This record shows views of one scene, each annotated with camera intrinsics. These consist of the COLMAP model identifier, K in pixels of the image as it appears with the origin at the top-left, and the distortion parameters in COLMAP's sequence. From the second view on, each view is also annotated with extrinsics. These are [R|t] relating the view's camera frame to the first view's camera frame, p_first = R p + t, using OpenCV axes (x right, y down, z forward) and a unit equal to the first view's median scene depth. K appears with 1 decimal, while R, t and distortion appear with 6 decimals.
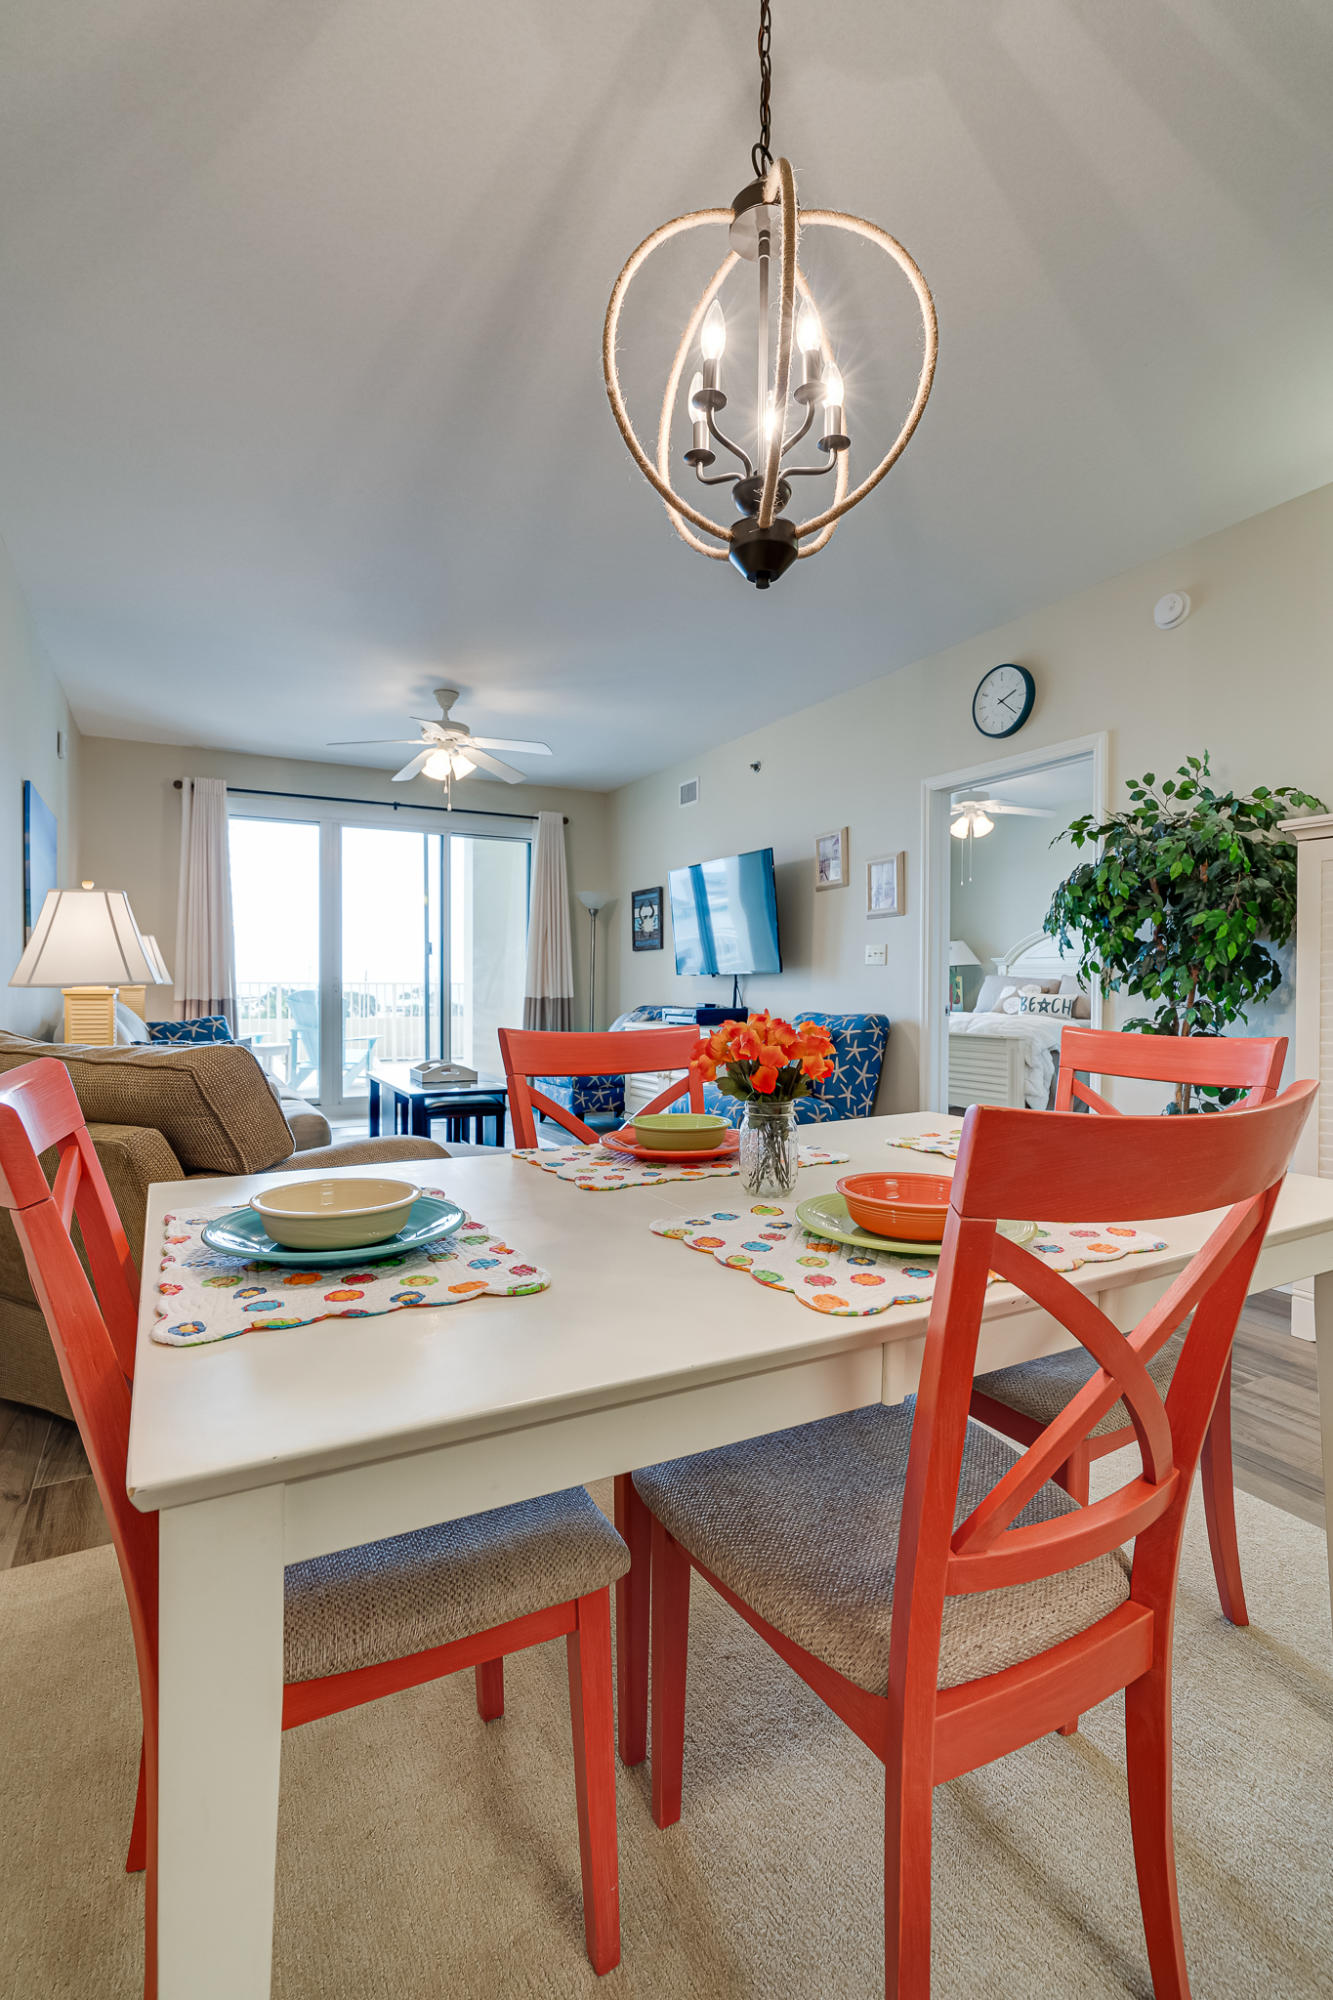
lens RADIAL K [[910.7, 0, 654.0], [0, 910.7, 996.8], [0, 0, 1]] dist [-0.002374, -0.000110]
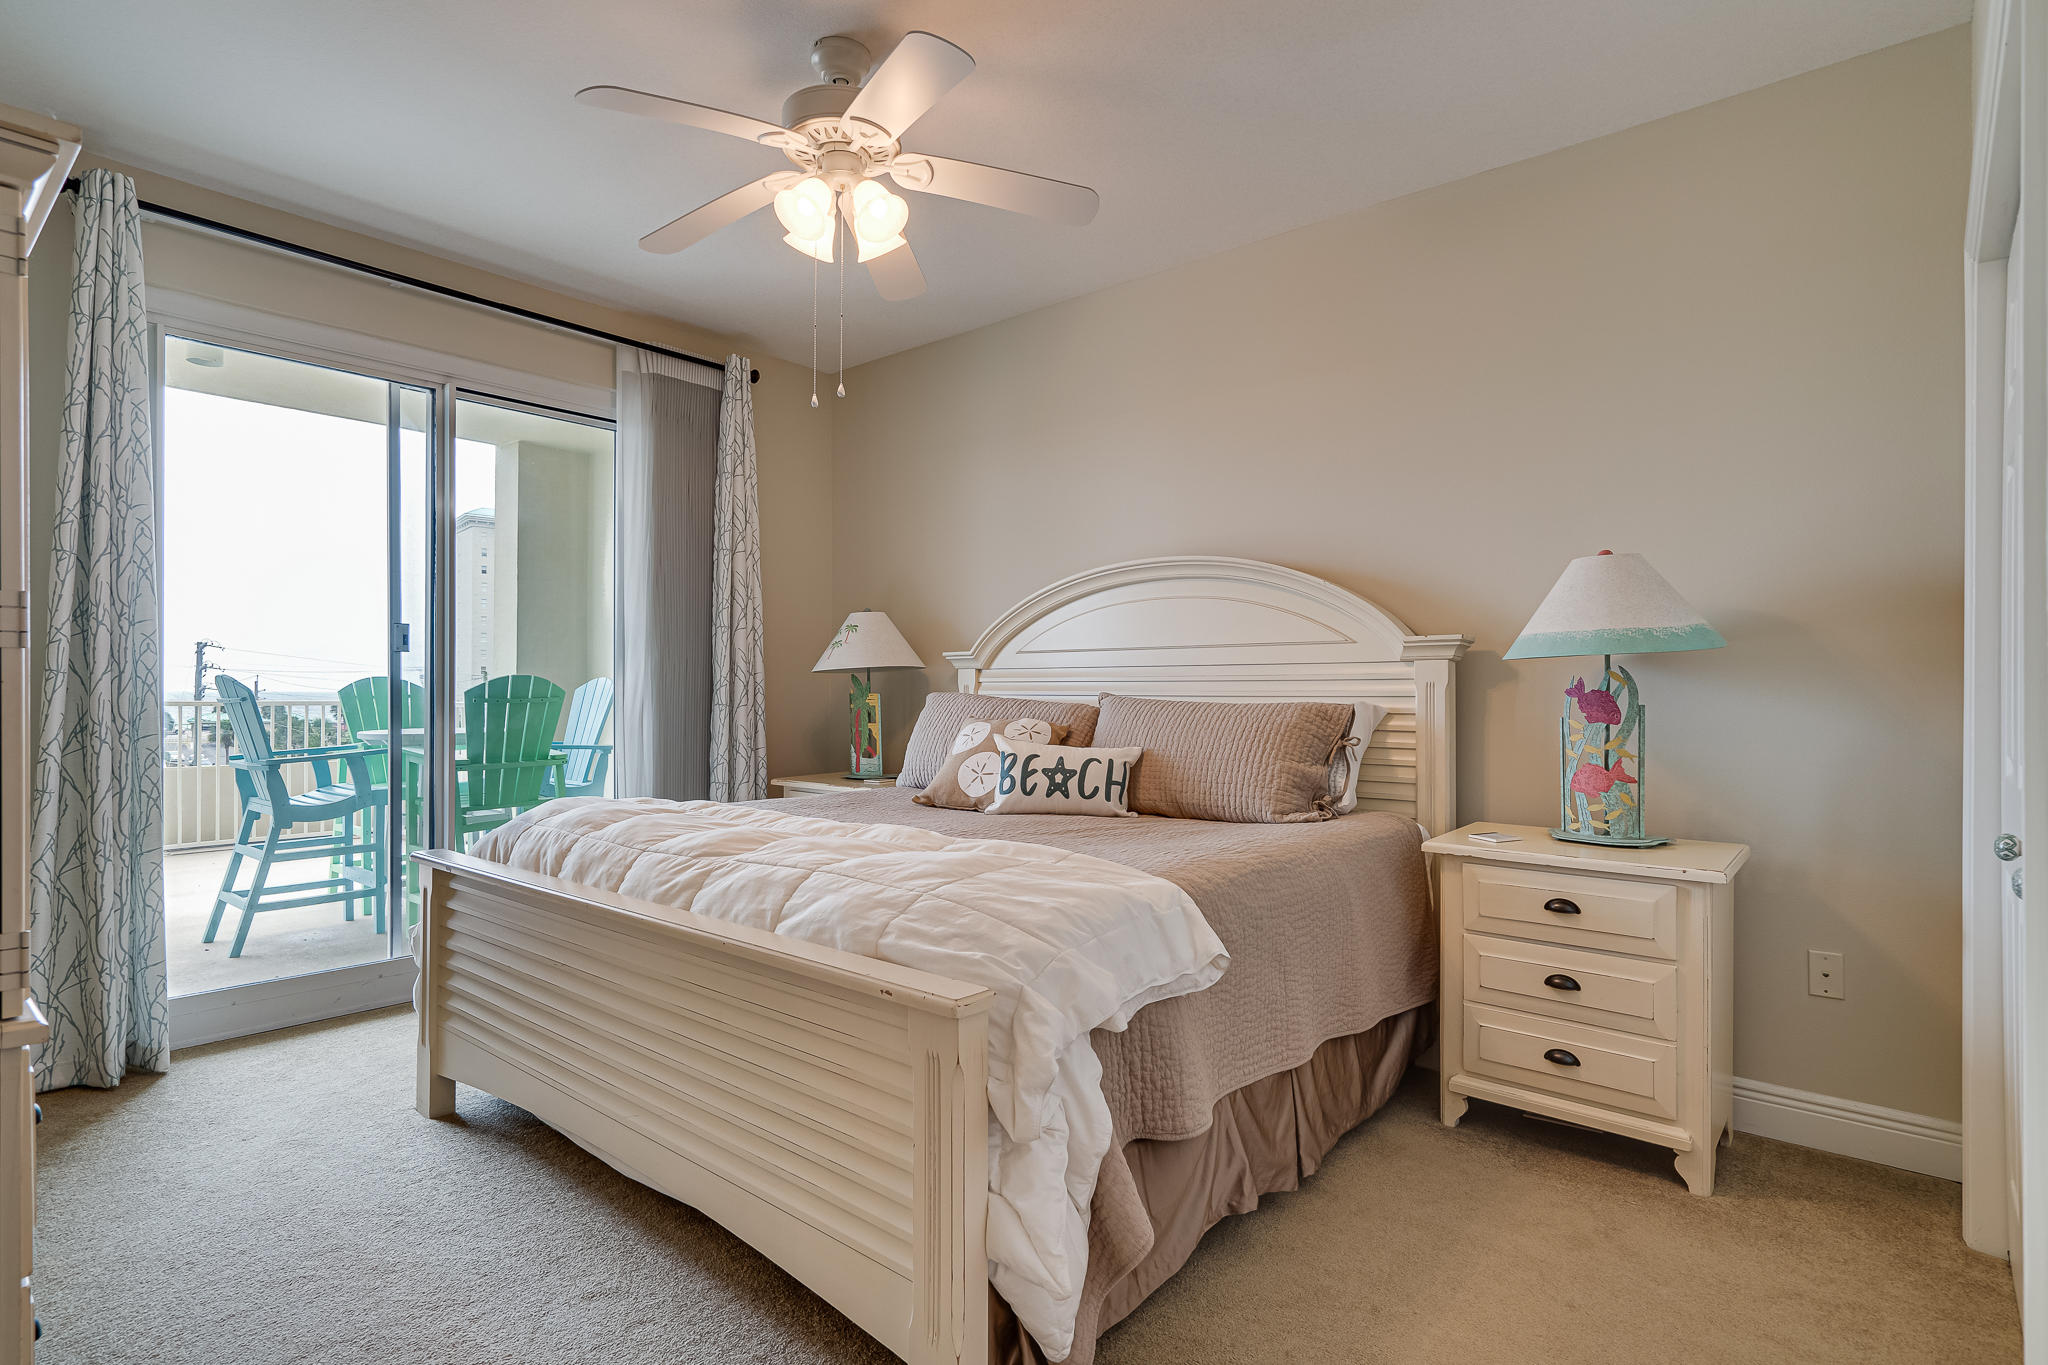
lens RADIAL K [[1006.2, 0, 1017.5], [0, 1006.2, 687.3], [0, 0, 1]] dist [0.002013, 0.000962]
pose [[0.931686, 0.006128, 0.363212, 0.262016], [0.001060, 0.999808, -0.019589, -0.018688], [-0.363262, 0.018636, 0.931501, 0.619437]]
